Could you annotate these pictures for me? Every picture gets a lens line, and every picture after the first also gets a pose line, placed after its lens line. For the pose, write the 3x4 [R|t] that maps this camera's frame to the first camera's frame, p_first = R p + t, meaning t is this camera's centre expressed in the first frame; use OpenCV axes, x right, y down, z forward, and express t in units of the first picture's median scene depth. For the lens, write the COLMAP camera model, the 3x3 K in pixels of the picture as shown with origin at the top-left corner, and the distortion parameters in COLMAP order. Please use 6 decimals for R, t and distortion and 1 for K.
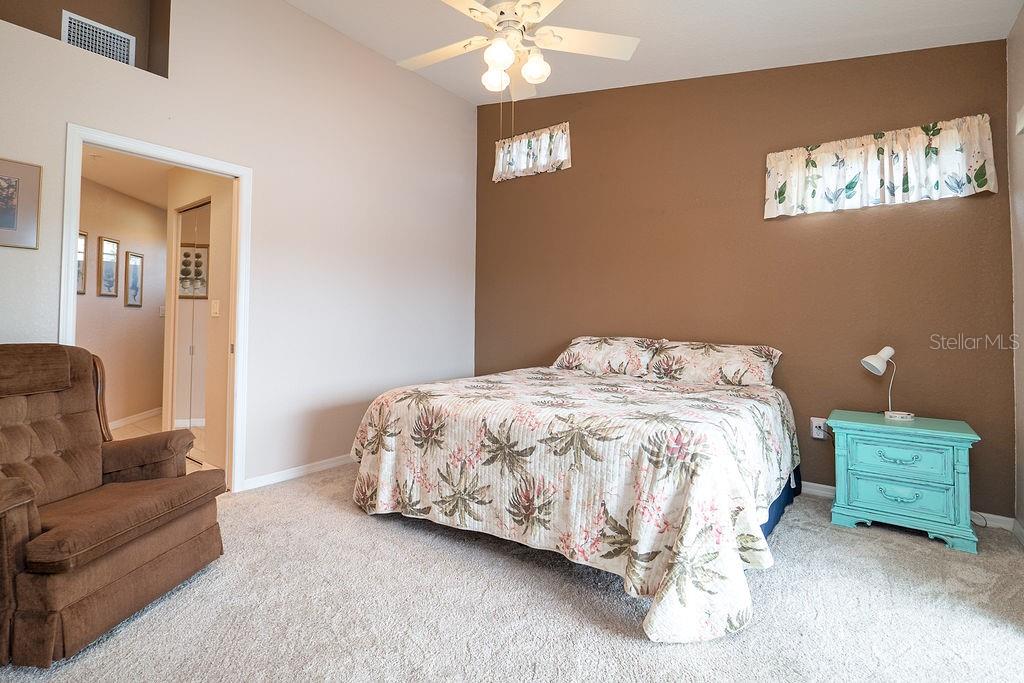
lens RADIAL K [[476.8, 0, 505.6], [0, 476.8, 308.2], [0, 0, 1]] dist [-0.010789, -0.000268]
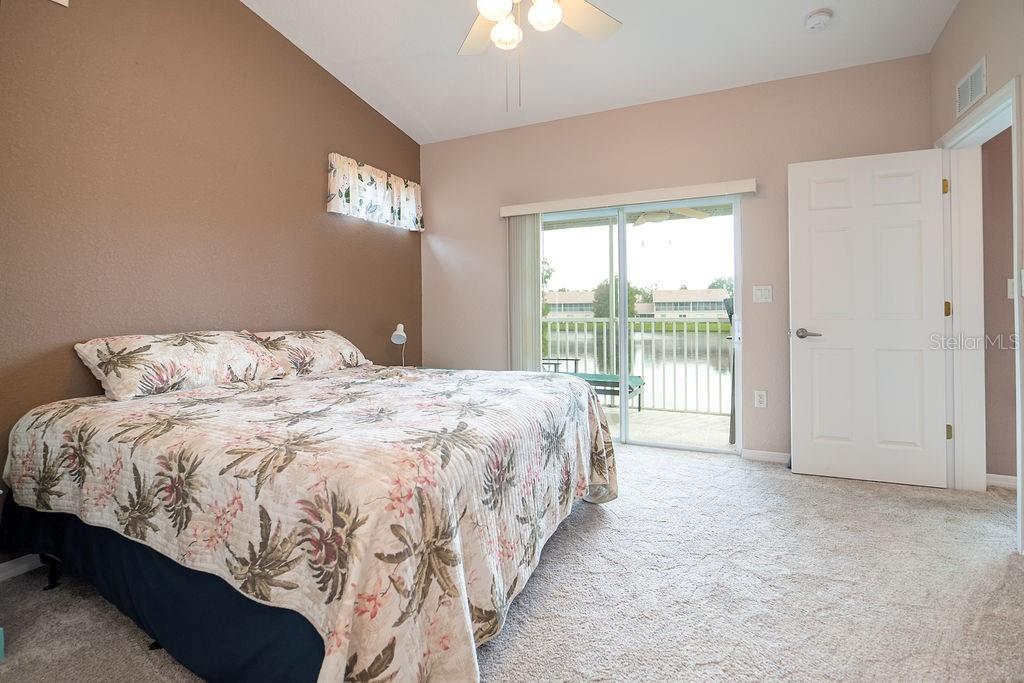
lens RADIAL K [[476.8, 0, 505.6], [0, 476.8, 308.2], [0, 0, 1]] dist [-0.010789, -0.000268]
pose [[-0.203748, -0.003090, 0.979019, -0.616624], [-0.019519, 0.999809, -0.000906, 0.023437], [-0.978829, -0.019294, -0.203769, 0.869420]]
